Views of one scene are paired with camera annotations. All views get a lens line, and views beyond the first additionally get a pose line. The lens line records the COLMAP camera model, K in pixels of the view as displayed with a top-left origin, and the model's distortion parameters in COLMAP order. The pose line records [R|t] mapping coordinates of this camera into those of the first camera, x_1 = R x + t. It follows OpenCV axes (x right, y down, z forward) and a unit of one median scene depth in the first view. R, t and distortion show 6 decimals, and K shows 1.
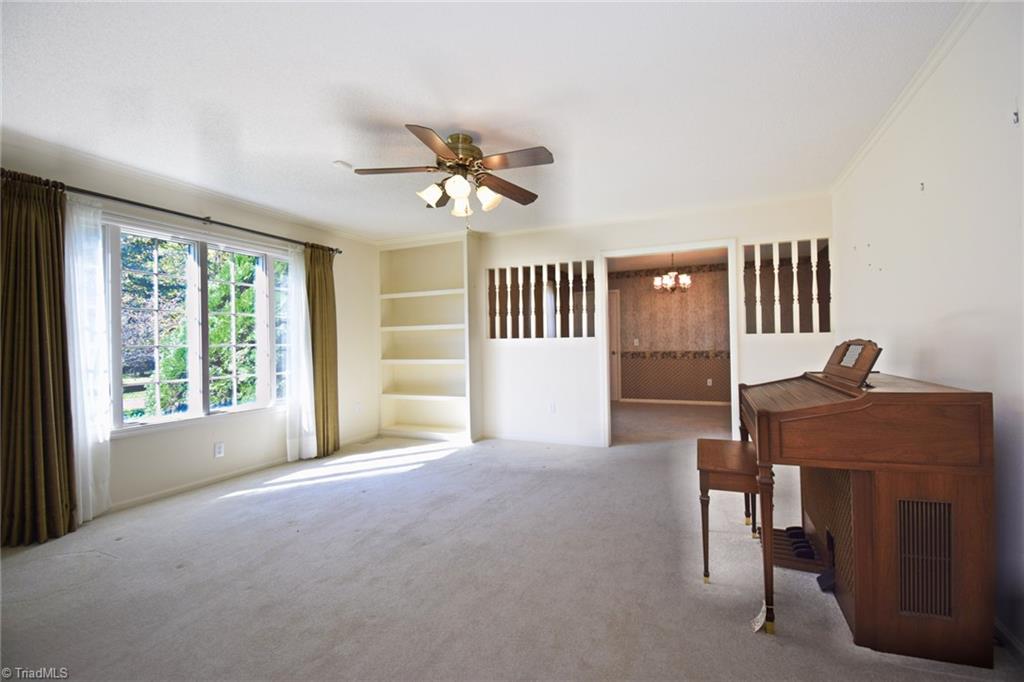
lens RADIAL K [[454.0, 0, 517.0], [0, 454.0, 340.4], [0, 0, 1]] dist [0.020181, -0.024964]
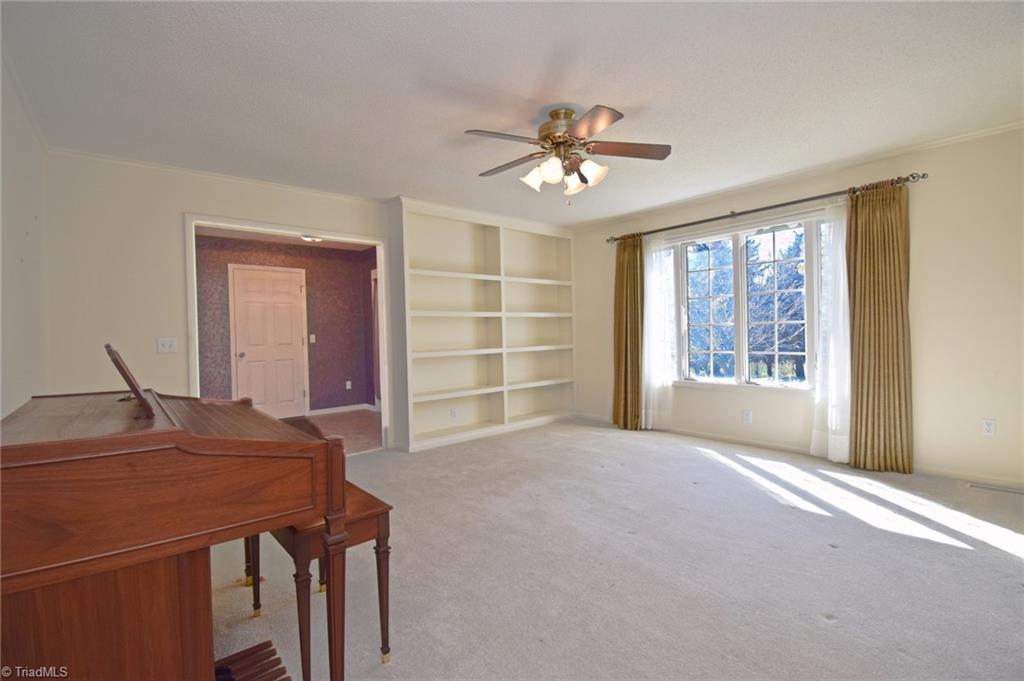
lens RADIAL K [[454.0, 0, 517.0], [0, 454.0, 339.9], [0, 0, 1]] dist [0.020181, -0.024964]
pose [[-0.431868, 0.042509, -0.900934, 0.577658], [0.040319, 0.998800, 0.027799, -0.002307], [0.901035, -0.024319, -0.433064, 0.956235]]
